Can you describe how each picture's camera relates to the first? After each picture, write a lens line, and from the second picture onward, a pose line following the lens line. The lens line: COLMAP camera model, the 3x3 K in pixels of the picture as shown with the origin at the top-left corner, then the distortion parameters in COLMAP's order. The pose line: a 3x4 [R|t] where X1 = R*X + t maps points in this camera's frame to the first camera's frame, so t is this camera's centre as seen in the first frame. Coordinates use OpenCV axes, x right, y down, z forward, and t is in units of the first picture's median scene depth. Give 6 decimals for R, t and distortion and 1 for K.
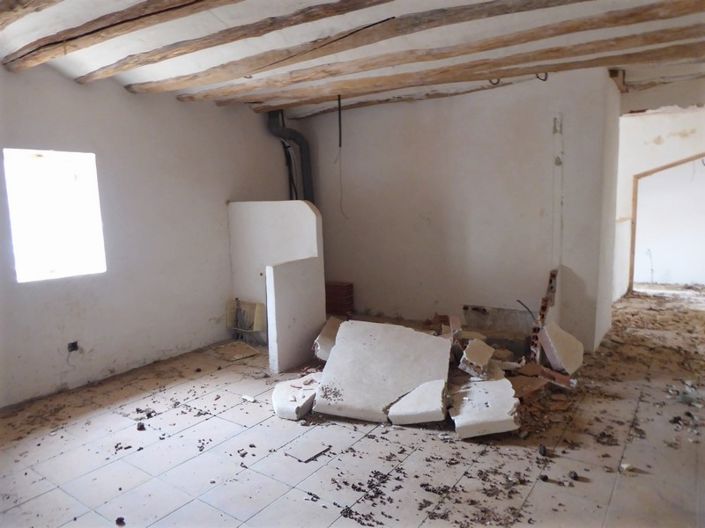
lens RADIAL K [[495.1, 0, 352.5], [0, 495.1, 264.0], [0, 0, 1]] dist [-0.058535, 0.000789]
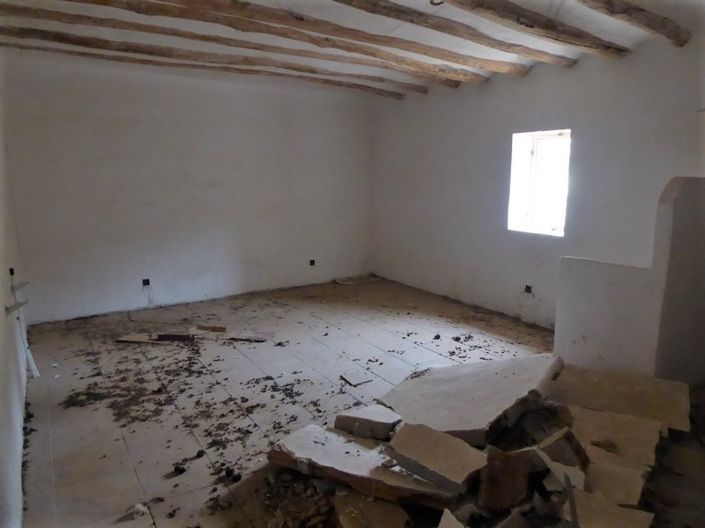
lens RADIAL K [[480.8, 0, 352.5], [0, 480.8, 264.0], [0, 0, 1]] dist [-0.078246, -0.001396]
pose [[-0.374682, 0.182858, -0.908942, 0.989357], [-0.120576, 0.962422, 0.243321, -0.193104], [0.919279, 0.200765, -0.338554, 1.397040]]
